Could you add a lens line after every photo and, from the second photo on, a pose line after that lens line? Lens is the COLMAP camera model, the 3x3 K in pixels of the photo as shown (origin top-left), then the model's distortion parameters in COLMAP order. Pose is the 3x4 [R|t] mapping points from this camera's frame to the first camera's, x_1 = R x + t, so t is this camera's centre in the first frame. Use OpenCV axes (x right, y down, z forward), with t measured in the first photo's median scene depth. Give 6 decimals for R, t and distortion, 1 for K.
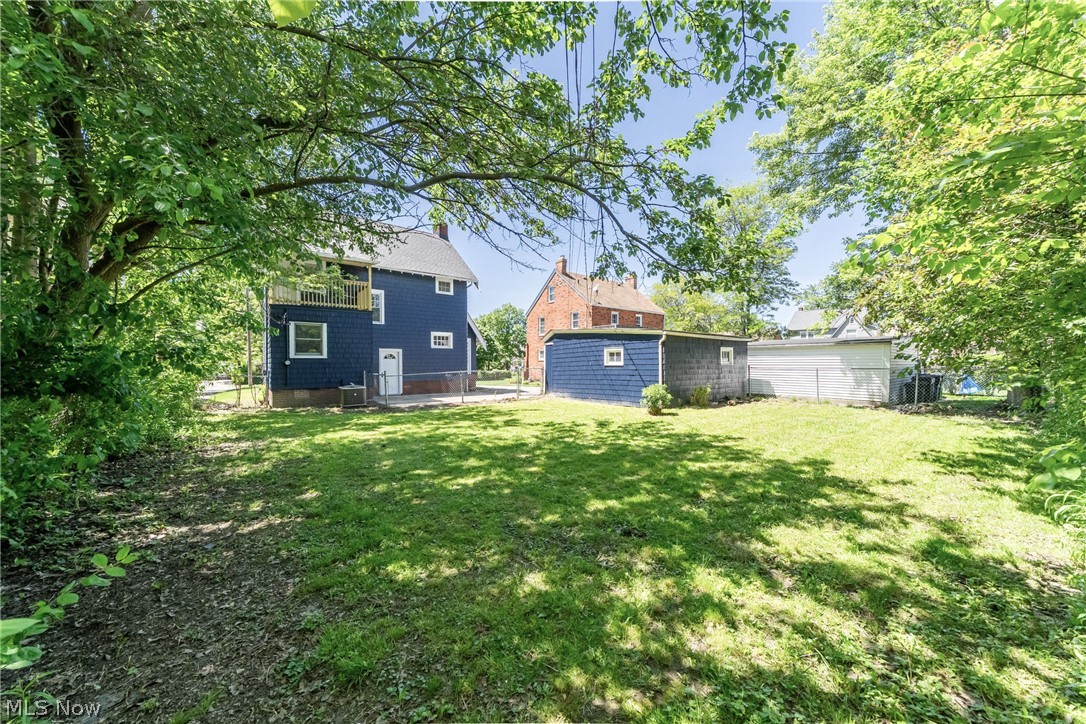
lens RADIAL K [[376.8, 0, 546.9], [0, 376.8, 370.4], [0, 0, 1]] dist [-0.001773, -0.000139]
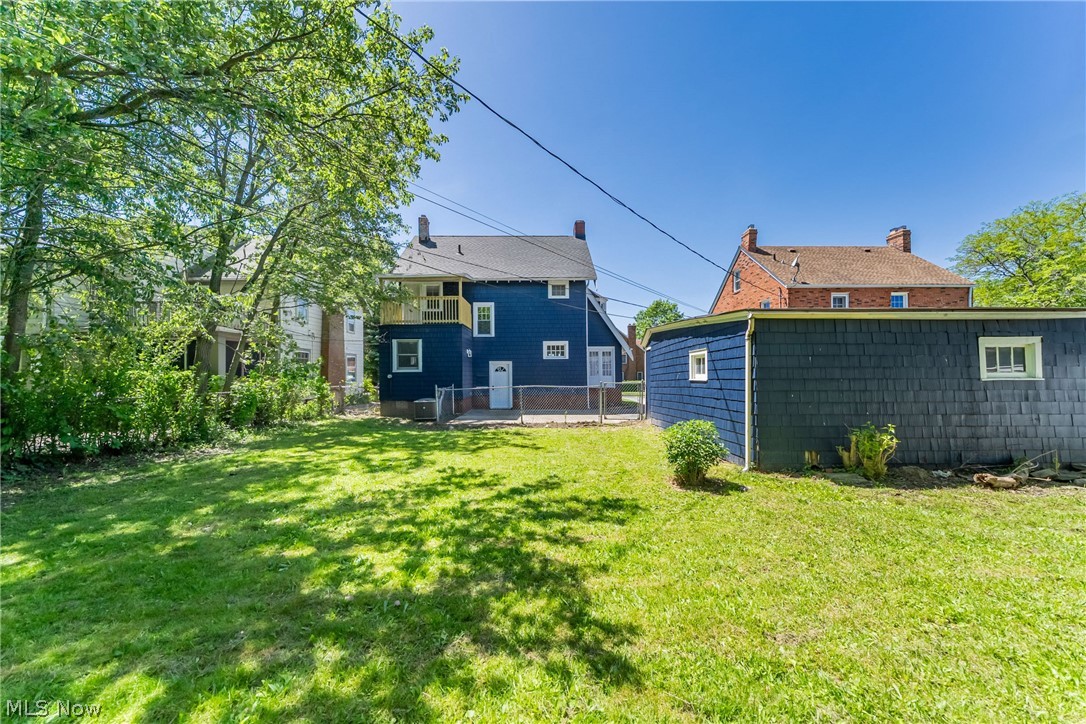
lens RADIAL K [[376.8, 0, 546.9], [0, 376.8, 370.4], [0, 0, 1]] dist [-0.001773, -0.000139]
pose [[0.785095, -0.010499, -0.619286, 0.275682], [-0.006750, 0.999652, -0.025504, -0.009387], [0.619338, 0.024203, 0.784751, 0.305361]]
